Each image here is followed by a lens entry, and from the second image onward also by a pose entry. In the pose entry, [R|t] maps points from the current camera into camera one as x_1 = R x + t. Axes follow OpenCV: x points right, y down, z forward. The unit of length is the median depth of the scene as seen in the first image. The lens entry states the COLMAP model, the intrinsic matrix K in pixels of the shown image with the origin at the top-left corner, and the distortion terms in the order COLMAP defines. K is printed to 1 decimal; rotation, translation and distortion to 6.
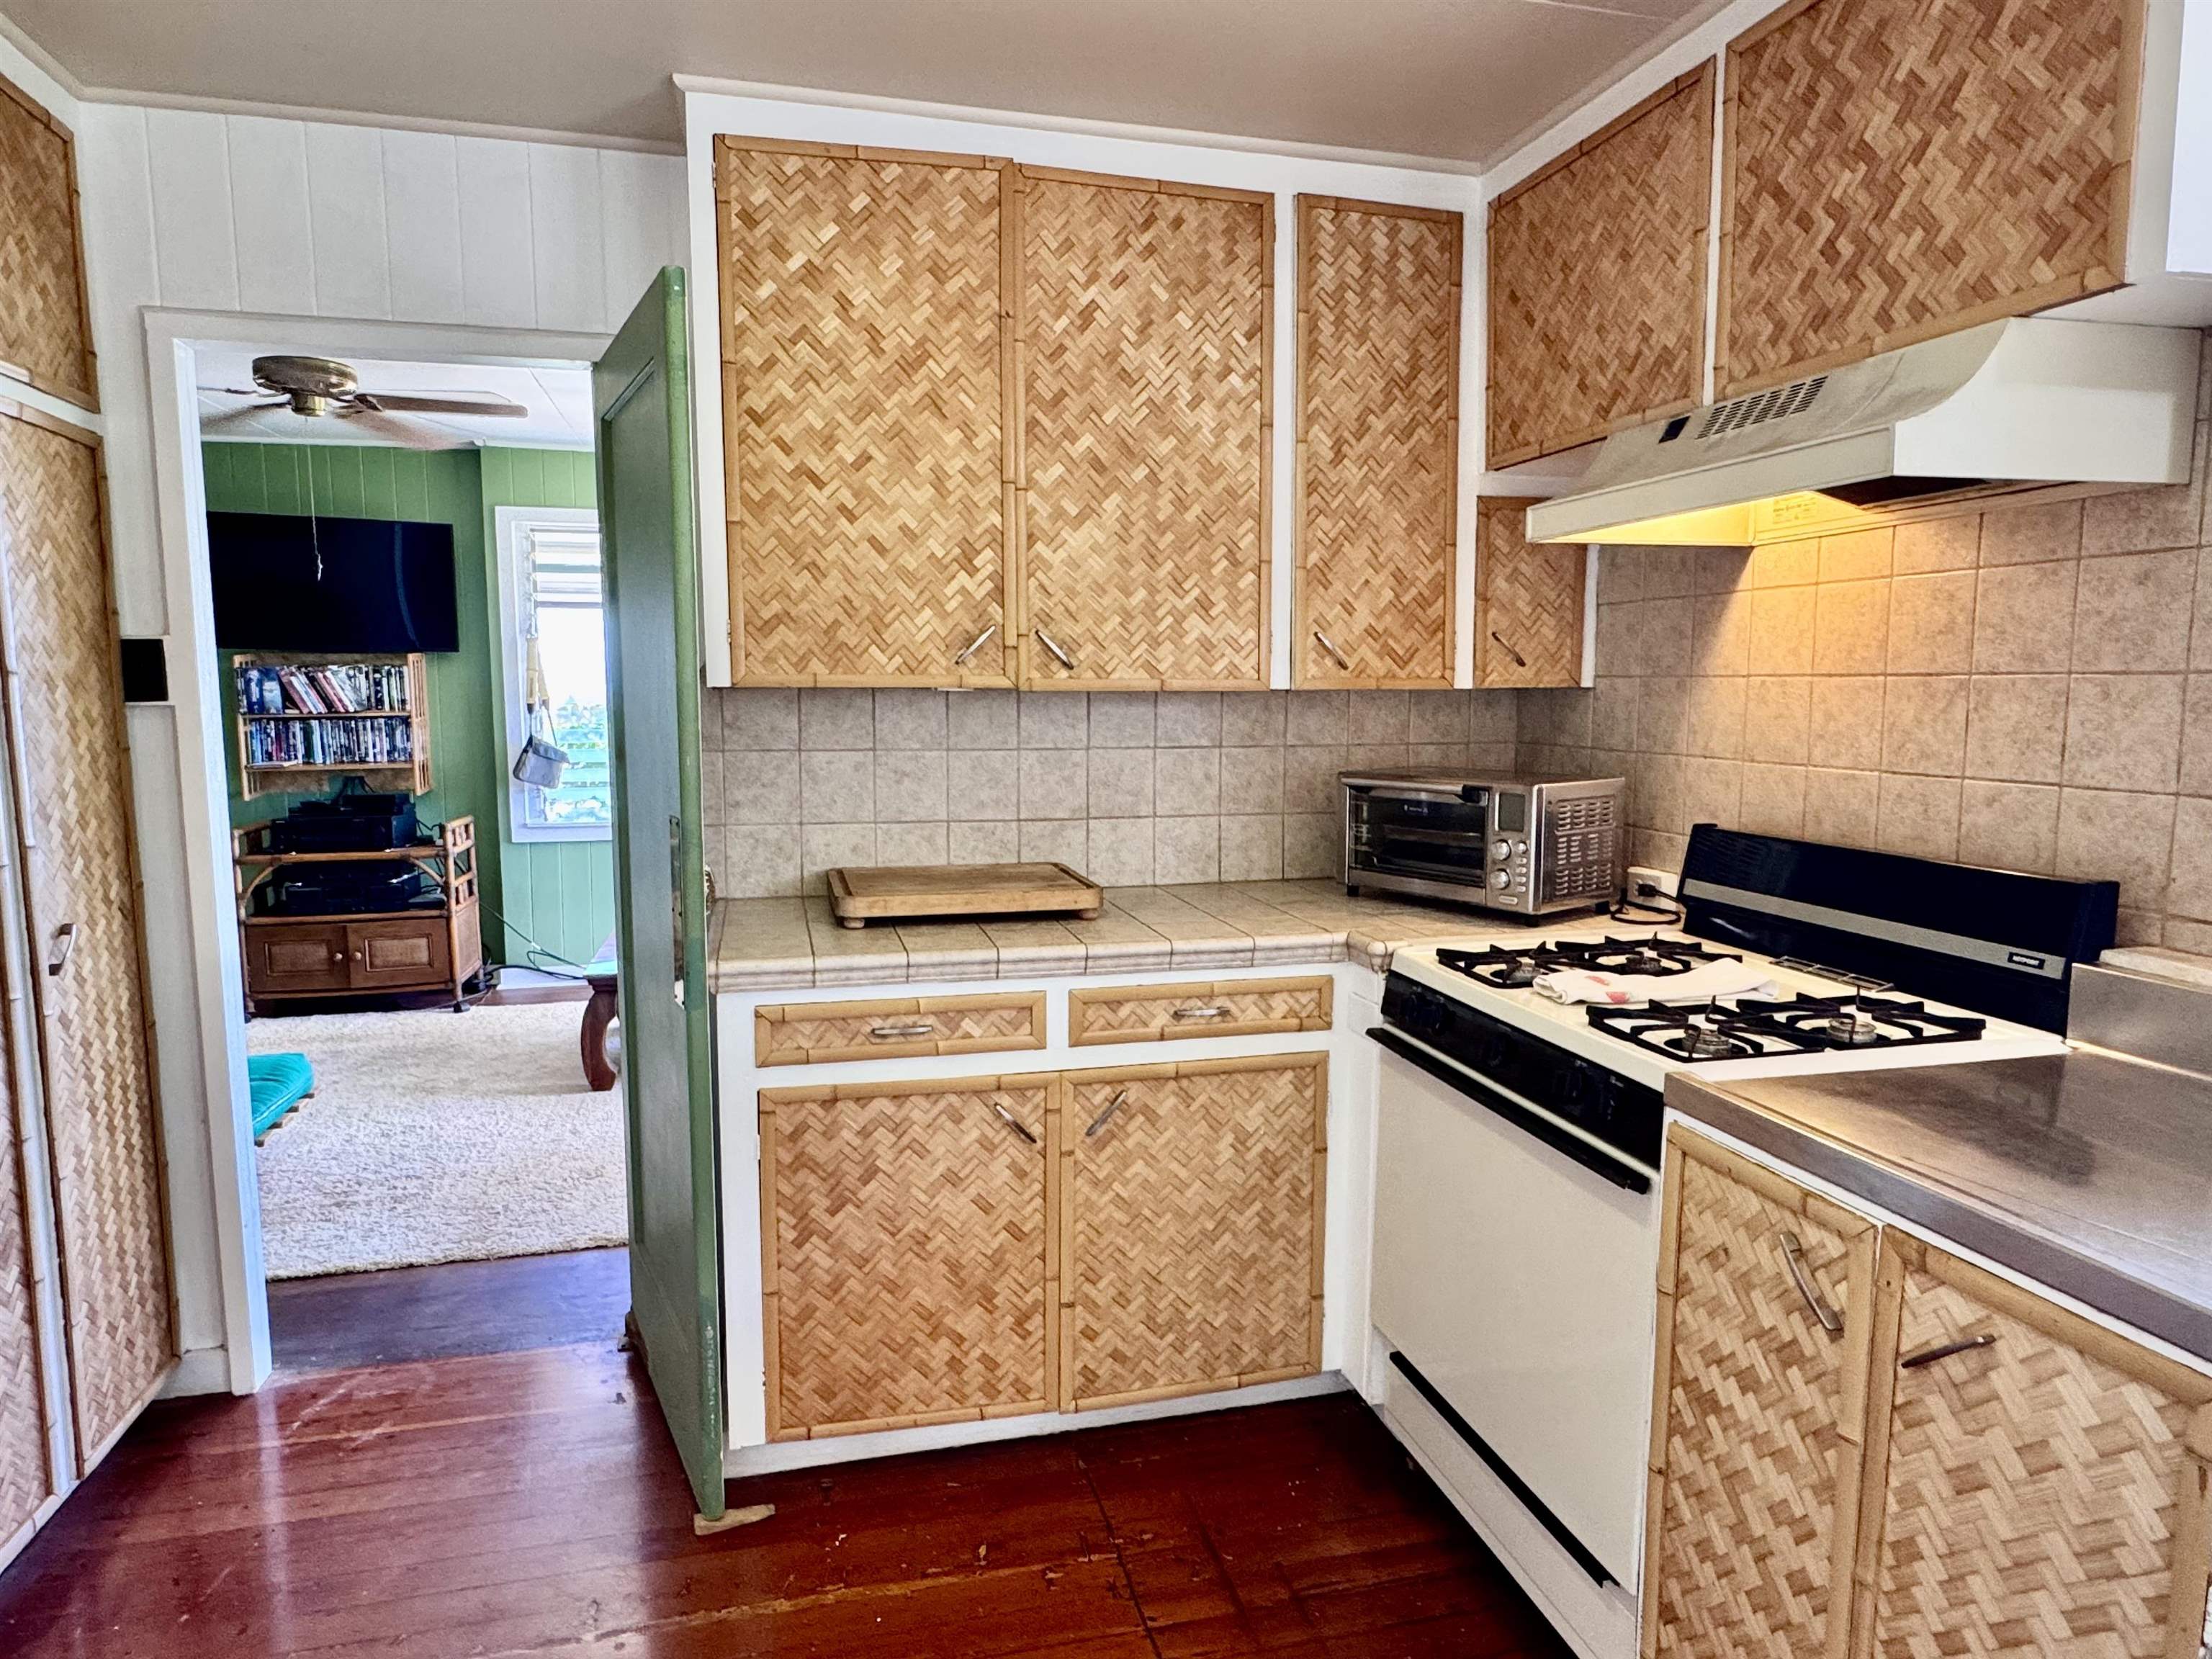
lens RADIAL K [[1370.1, 0, 1110.8], [0, 1370.1, 831.1], [0, 0, 1]] dist [-0.004834, 0.001317]
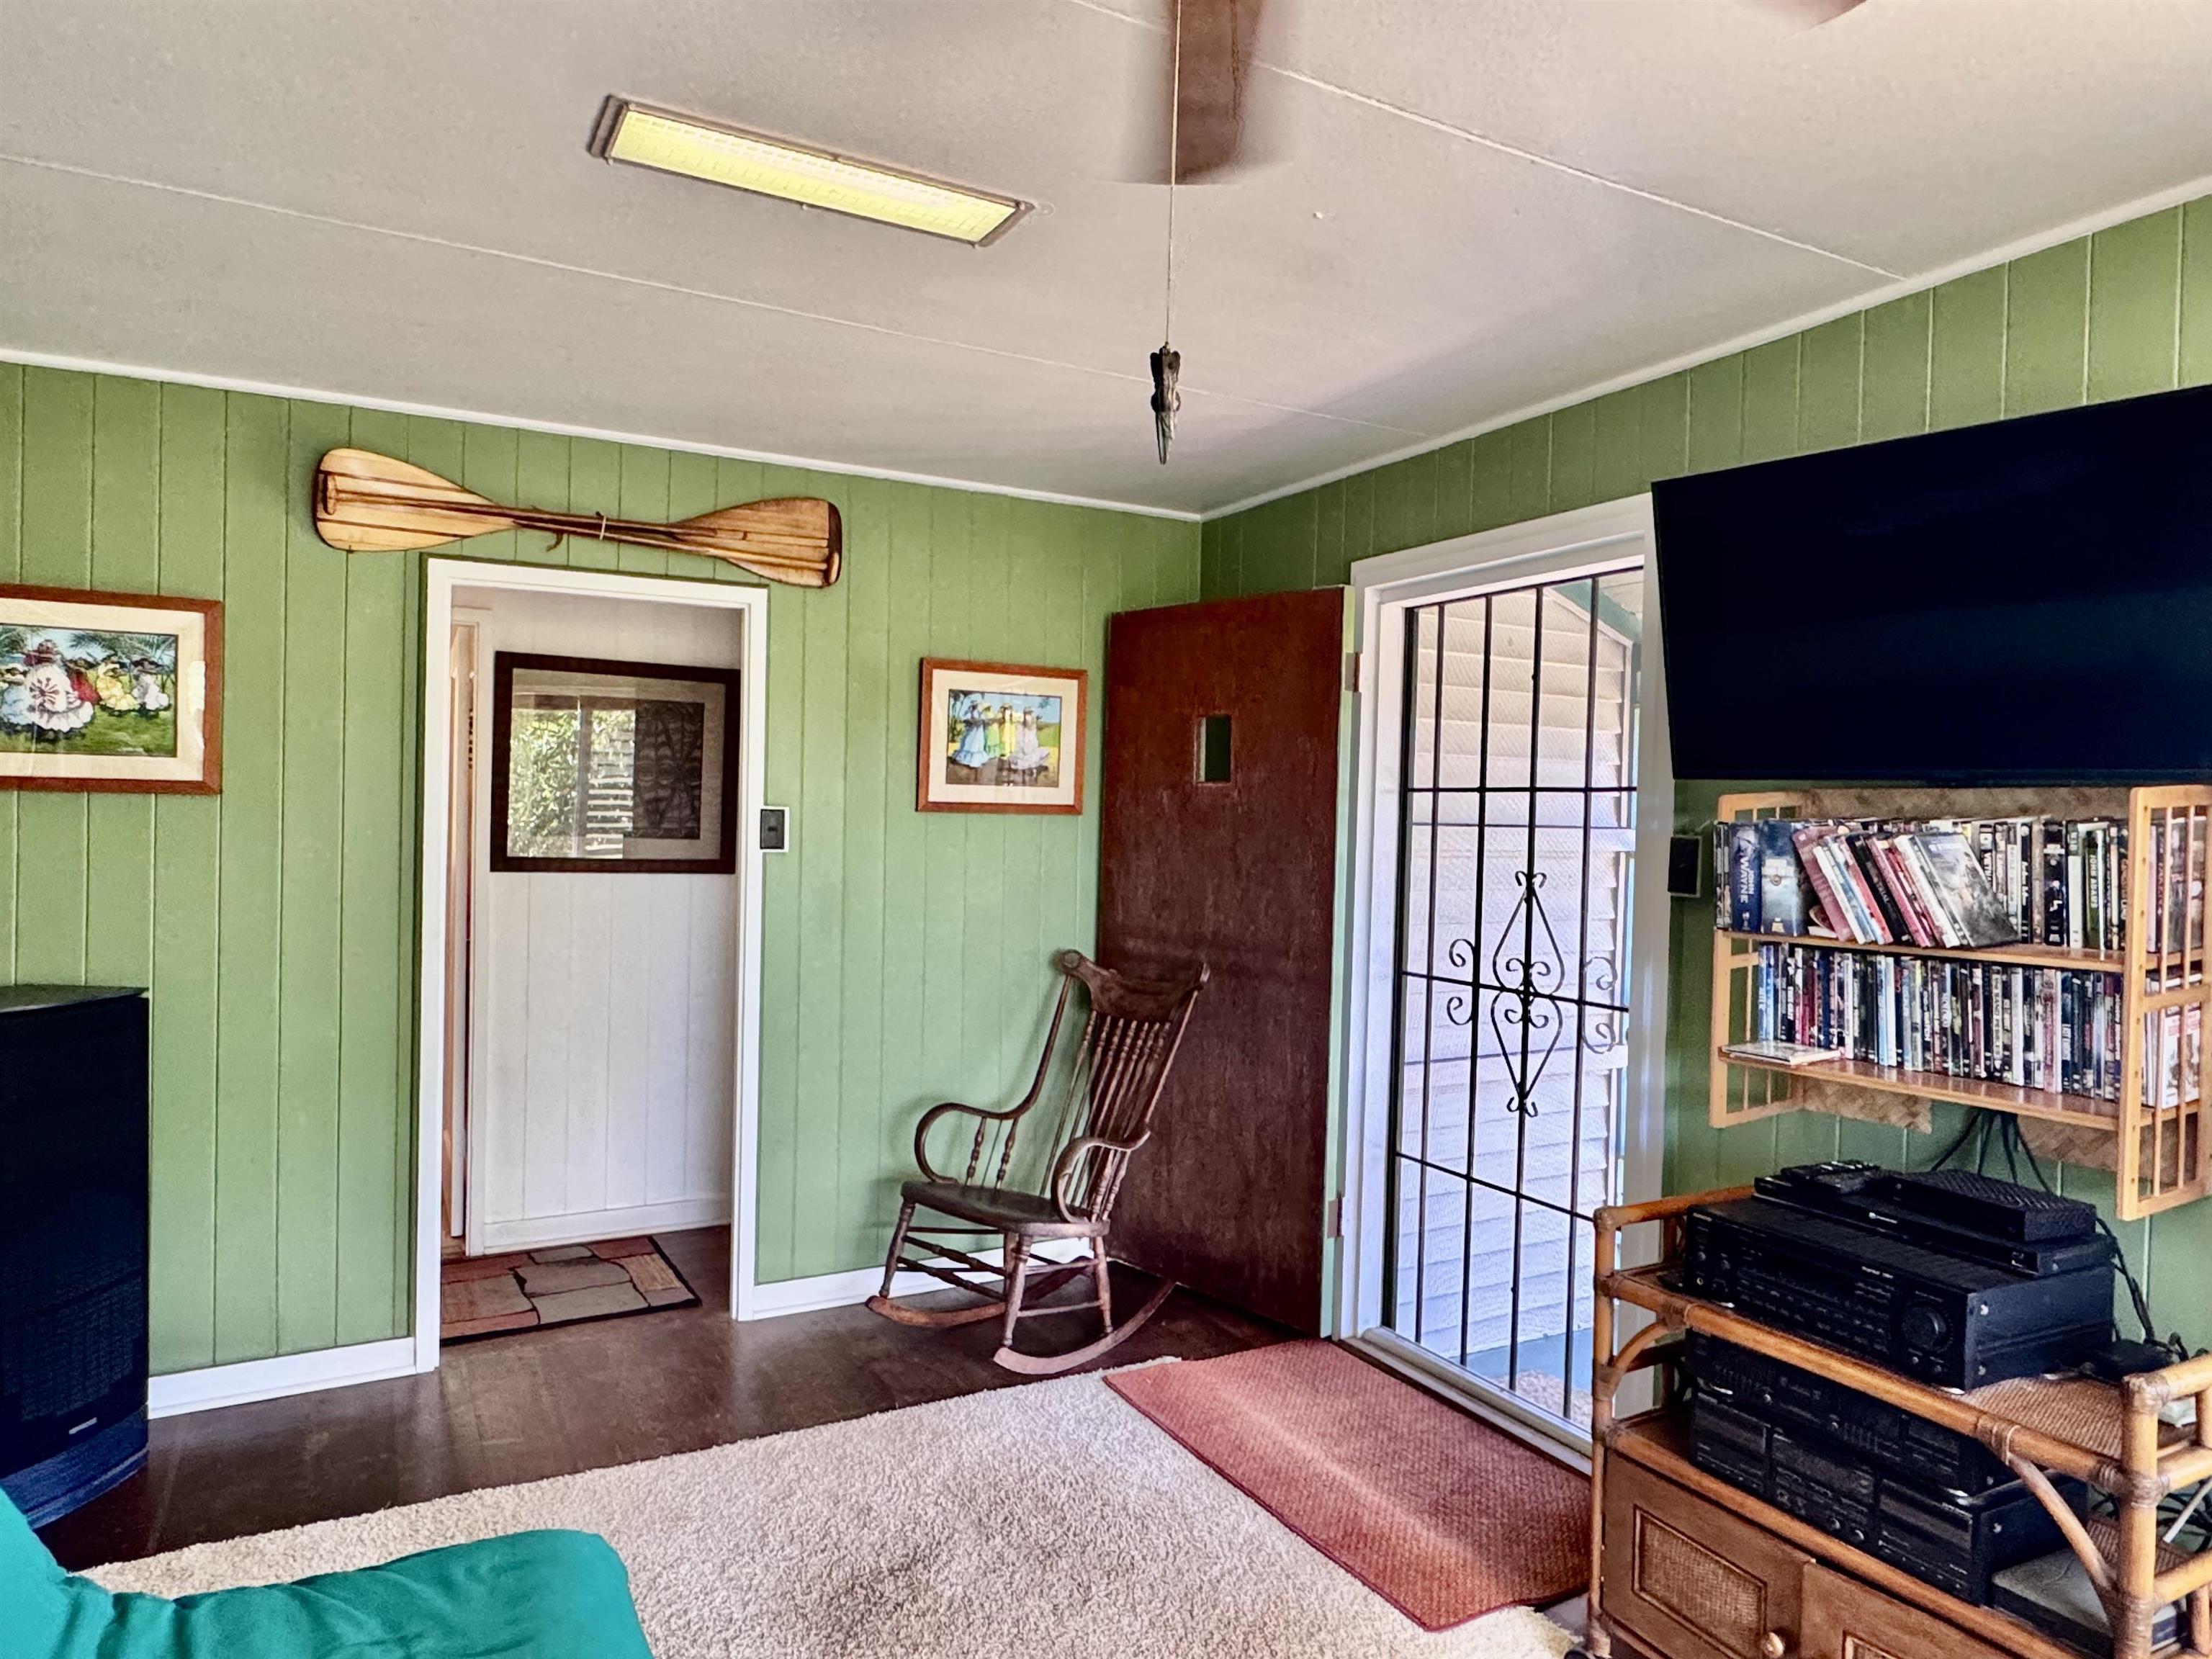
lens RADIAL K [[1370.1, 0, 1110.0], [0, 1370.1, 828.2], [0, 0, 1]] dist [-0.004834, 0.001317]
pose [[0.251075, 0.014693, -0.967856, -0.228554], [-0.120784, 0.992546, -0.016265, -0.075491], [0.960402, 0.120985, 0.250979, 0.608411]]
